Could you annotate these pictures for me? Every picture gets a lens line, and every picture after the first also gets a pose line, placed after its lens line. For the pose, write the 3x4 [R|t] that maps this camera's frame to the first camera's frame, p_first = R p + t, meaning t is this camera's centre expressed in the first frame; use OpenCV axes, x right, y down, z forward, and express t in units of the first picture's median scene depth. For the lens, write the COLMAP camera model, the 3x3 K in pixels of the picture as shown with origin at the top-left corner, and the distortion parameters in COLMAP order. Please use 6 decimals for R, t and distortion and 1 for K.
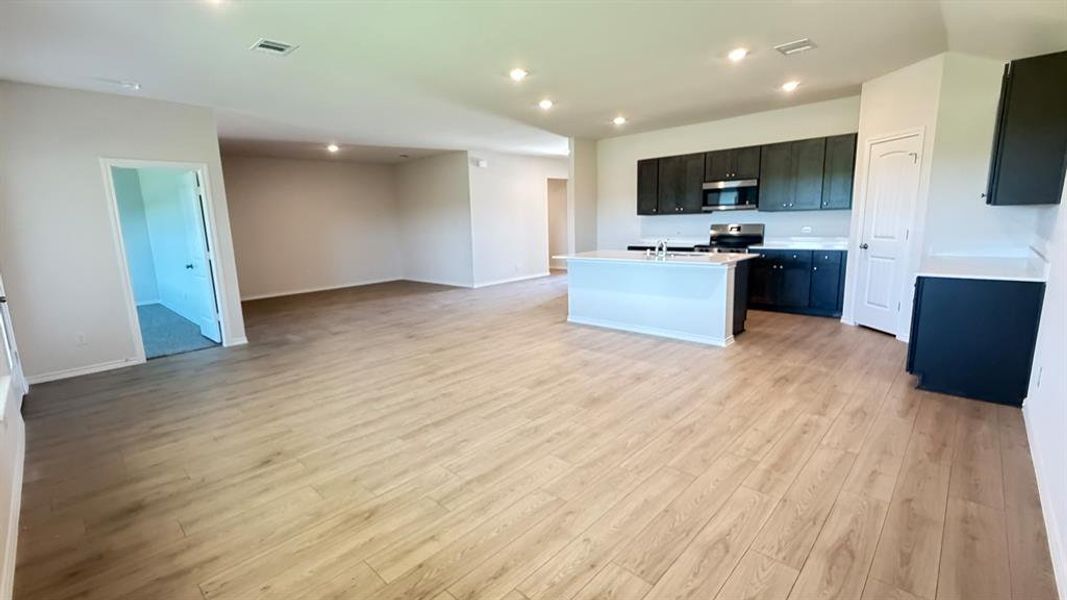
lens RADIAL K [[474.1, 0, 533.5], [0, 474.1, 300.0], [0, 0, 1]] dist [-0.001018, -0.000066]
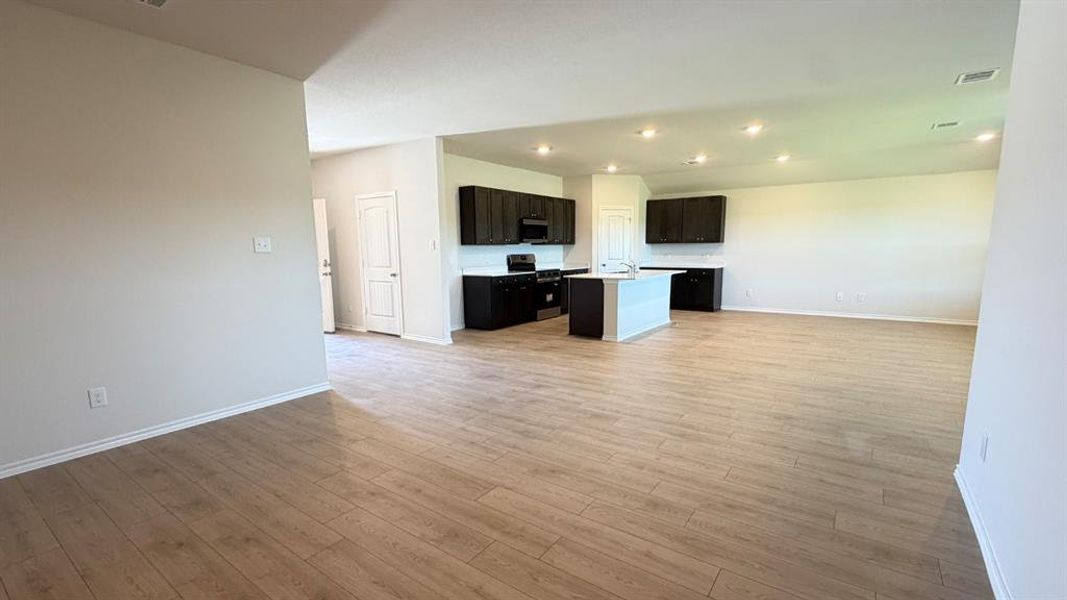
lens RADIAL K [[449.3, 0, 531.1], [0, 449.3, 318.4], [0, 0, 1]] dist [-0.033386, 0.000019]
pose [[-0.111711, -0.121652, 0.986266, -1.054702], [0.184140, 0.972757, 0.140842, -0.218069], [-0.976531, 0.197345, -0.086267, 1.536961]]
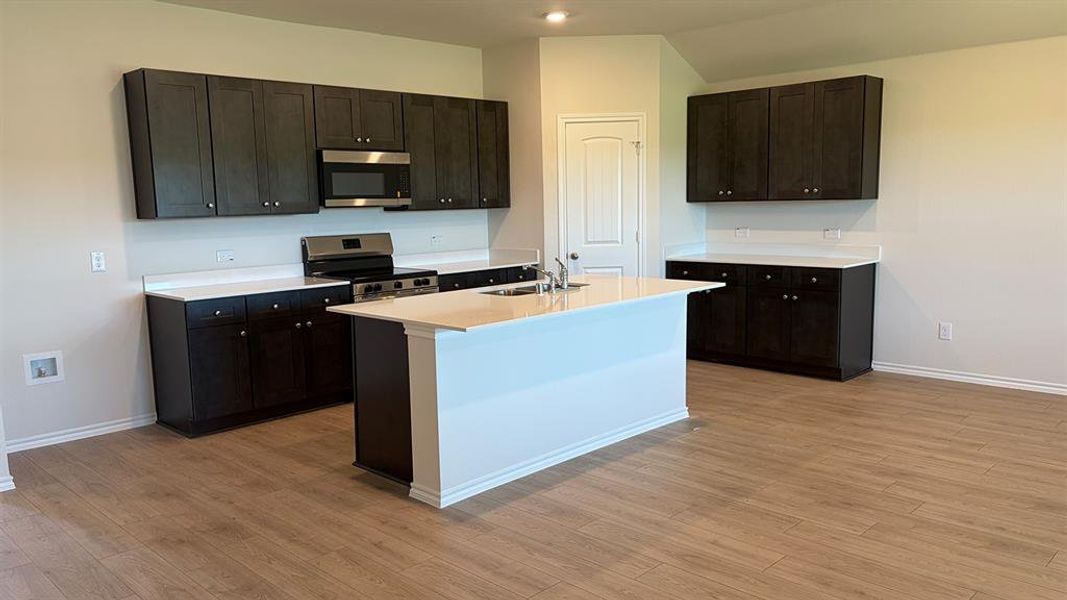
lens RADIAL K [[791.9, 0, 527.5], [0, 791.9, 309.2], [0, 0, 1]] dist [0.036922, -0.004317]
pose [[0.030341, -0.107578, 0.993734, -0.603769], [0.191277, 0.976442, 0.099866, -0.179046], [-0.981067, 0.187048, 0.050204, 1.075216]]
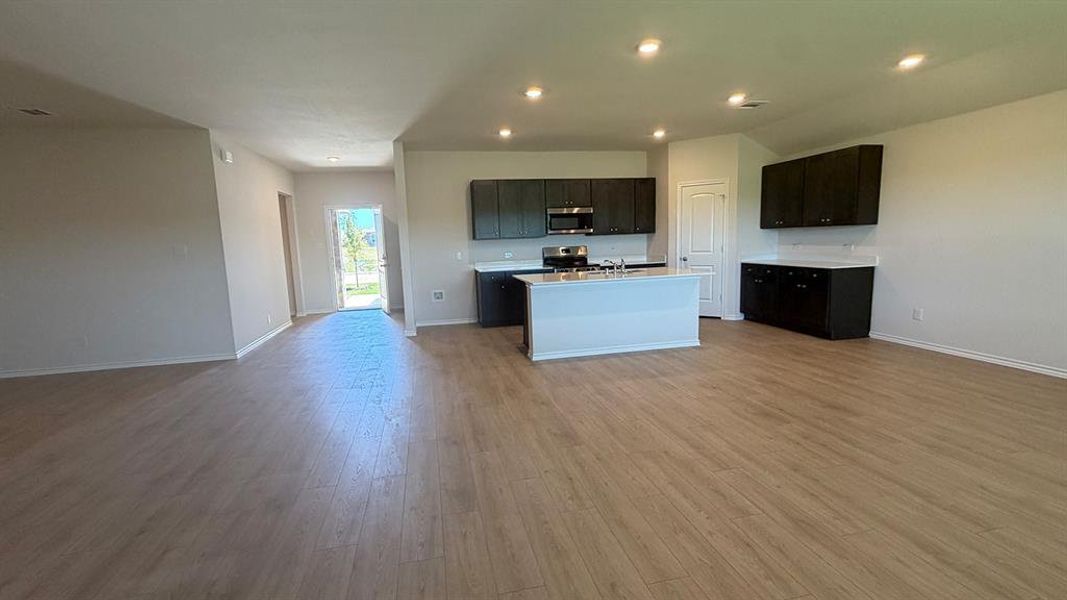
lens RADIAL K [[446.1, 0, 525.9], [0, 446.1, 297.7], [0, 0, 1]] dist [0.000200, 0.000027]
pose [[0.564049, -0.097149, 0.820007, -0.686899], [0.157202, 0.987527, 0.008863, -0.089602], [-0.810640, 0.123907, 0.572285, 0.671484]]
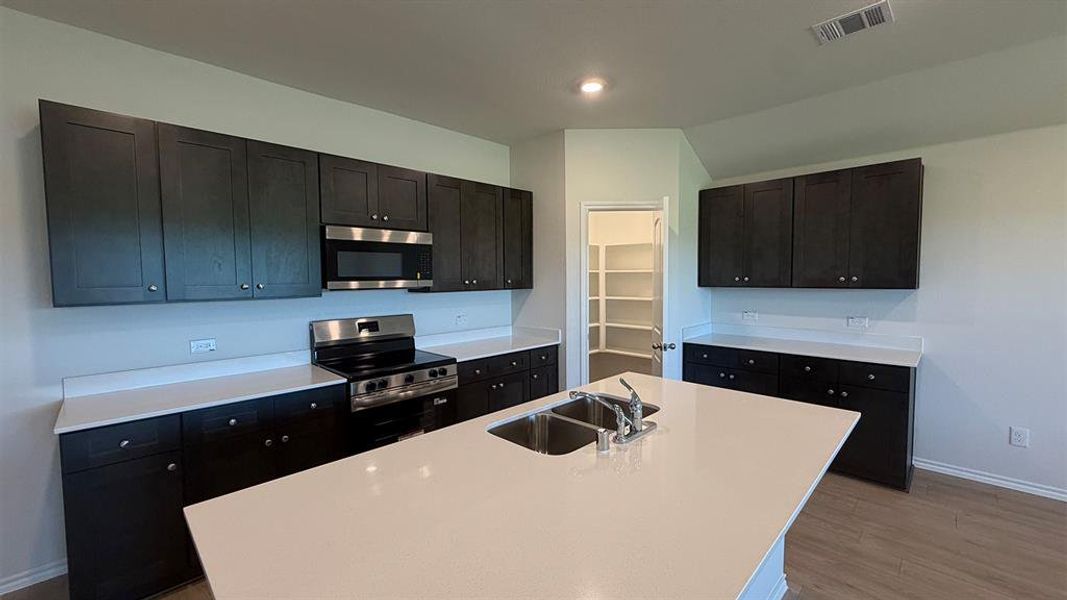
lens RADIAL K [[428.4, 0, 526.6], [0, 428.4, 297.3], [0, 0, 1]] dist [-0.000077, 0.000050]
pose [[0.038644, -0.016970, 0.999109, -0.012464], [0.176244, 0.984297, 0.009901, -0.214453], [-0.983588, 0.175705, 0.041028, 1.122184]]
